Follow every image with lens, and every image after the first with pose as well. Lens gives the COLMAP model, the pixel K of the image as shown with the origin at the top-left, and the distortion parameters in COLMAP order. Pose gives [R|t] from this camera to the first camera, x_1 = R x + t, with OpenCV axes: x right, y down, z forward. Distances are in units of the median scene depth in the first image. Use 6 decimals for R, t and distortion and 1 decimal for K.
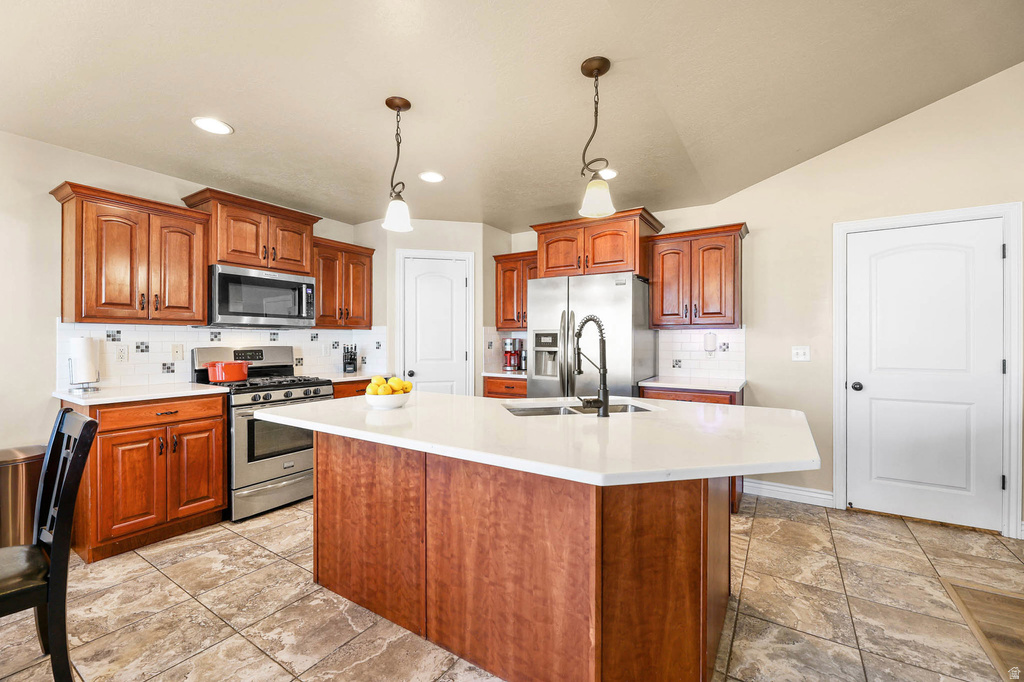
lens RADIAL K [[426.7, 0, 515.2], [0, 426.7, 342.2], [0, 0, 1]] dist [-0.004342, -0.000700]
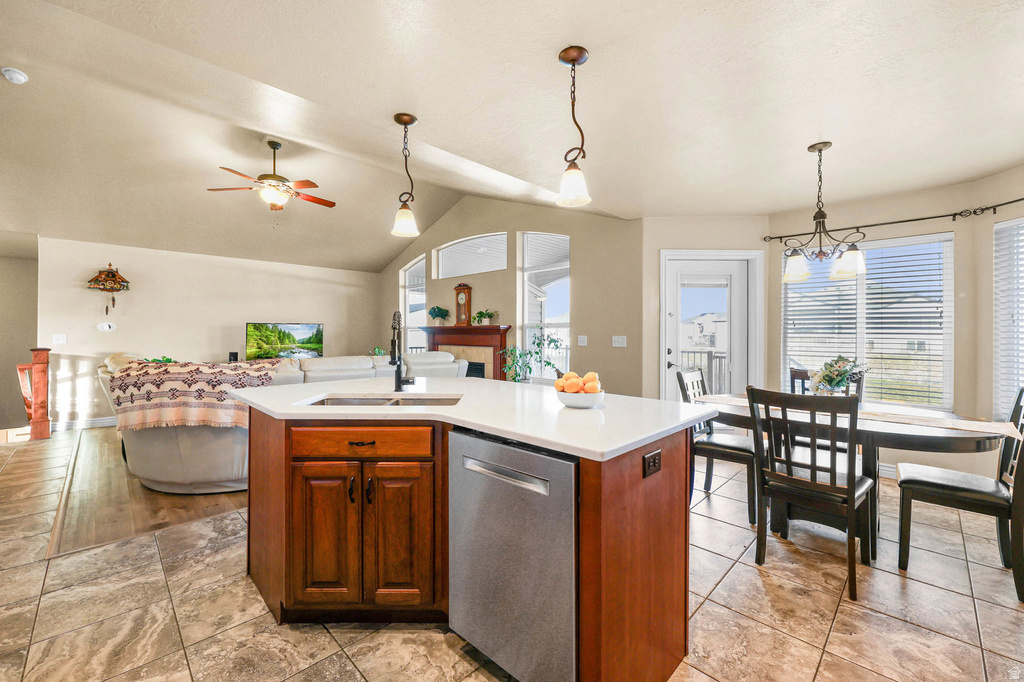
lens RADIAL K [[415.2, 0, 509.1], [0, 415.2, 331.1], [0, 0, 1]] dist [-0.002854, -0.000718]
pose [[-0.972715, -0.005794, 0.231932, -0.266398], [-0.005636, 0.999983, 0.001343, -0.003525], [-0.231936, -0.000001, -0.972731, 1.432757]]
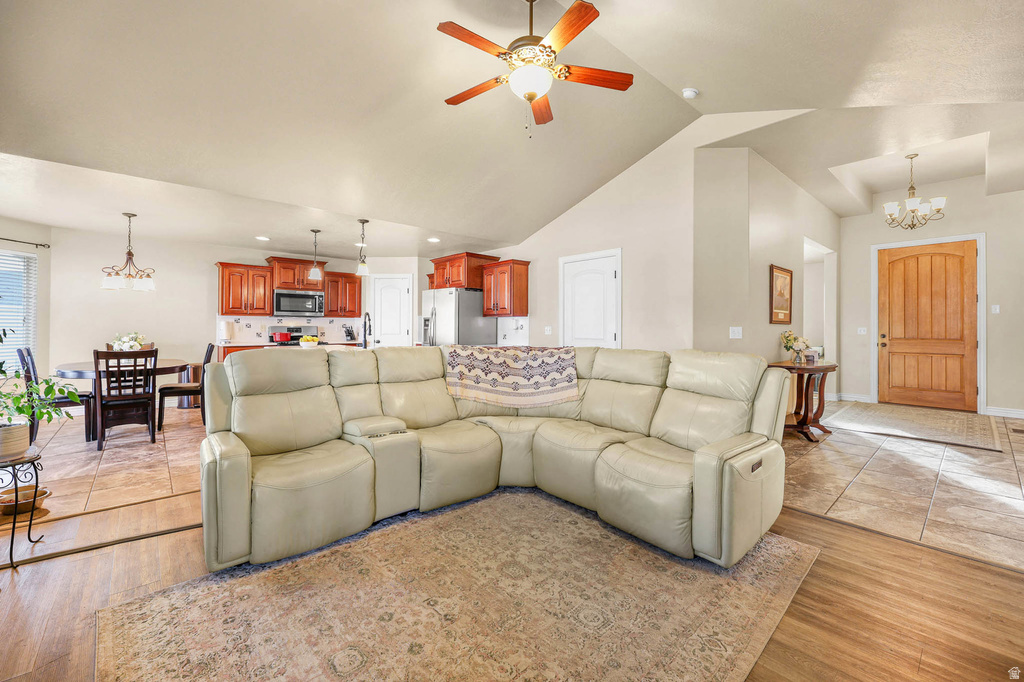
lens RADIAL K [[419.1, 0, 515.9], [0, 419.1, 327.3], [0, 0, 1]] dist [-0.000221, -0.000396]
pose [[0.963561, 0.002797, -0.267473, 1.230787], [-0.003970, 0.999985, -0.003846, 0.025618], [0.267459, 0.004767, 0.963558, -0.876749]]
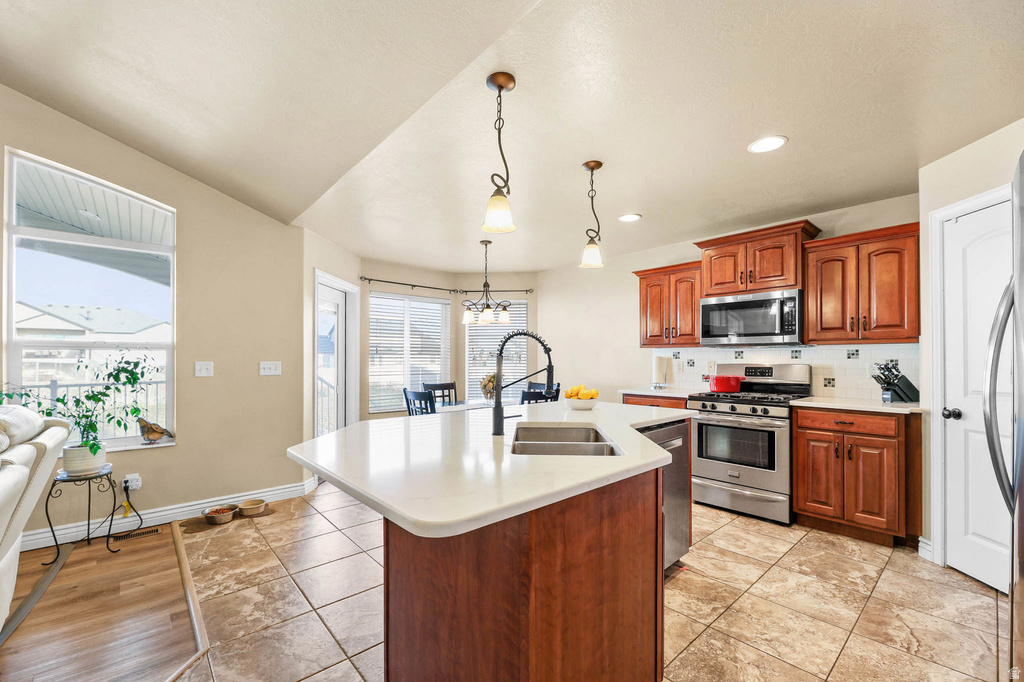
lens RADIAL K [[426.8, 0, 507.4], [0, 426.8, 353.7], [0, 0, 1]] dist [-0.002906, -0.000373]
pose [[-0.283270, -0.015300, -0.958918, 0.760244], [-0.006709, 0.999880, -0.013971, 0.005181], [0.959017, 0.002476, -0.283338, 0.870114]]
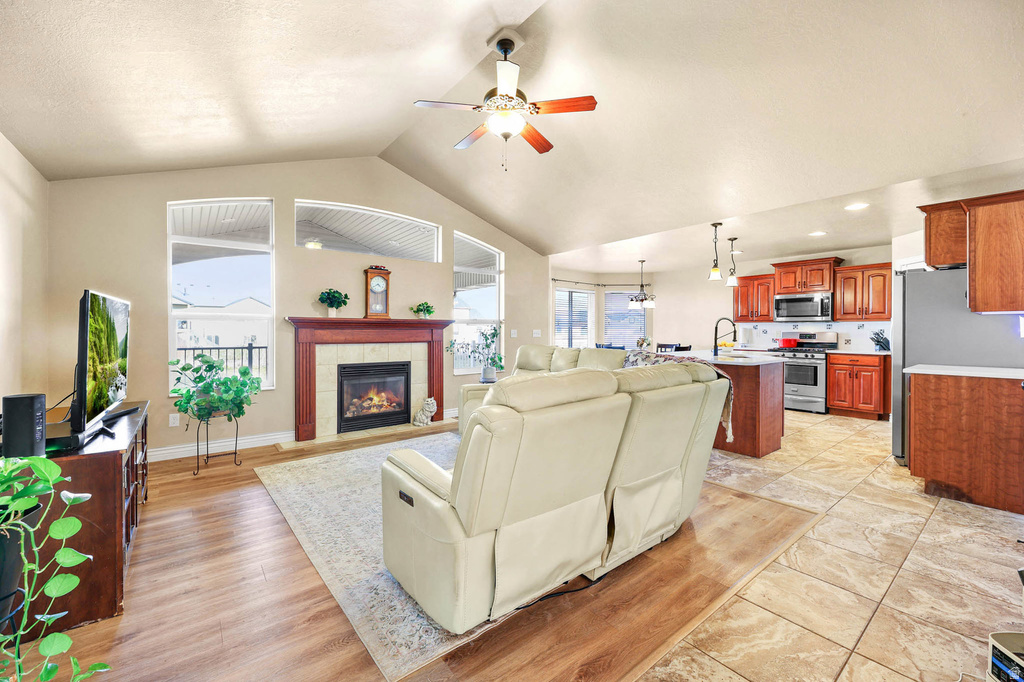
lens RADIAL K [[415.2, 0, 509.1], [0, 415.2, 331.1], [0, 0, 1]] dist [-0.002854, -0.000718]
pose [[-0.339606, -0.003080, -0.940563, 2.056142], [-0.008946, 0.999960, -0.000044, 0.024464], [0.940525, 0.008399, -0.339620, 0.447478]]
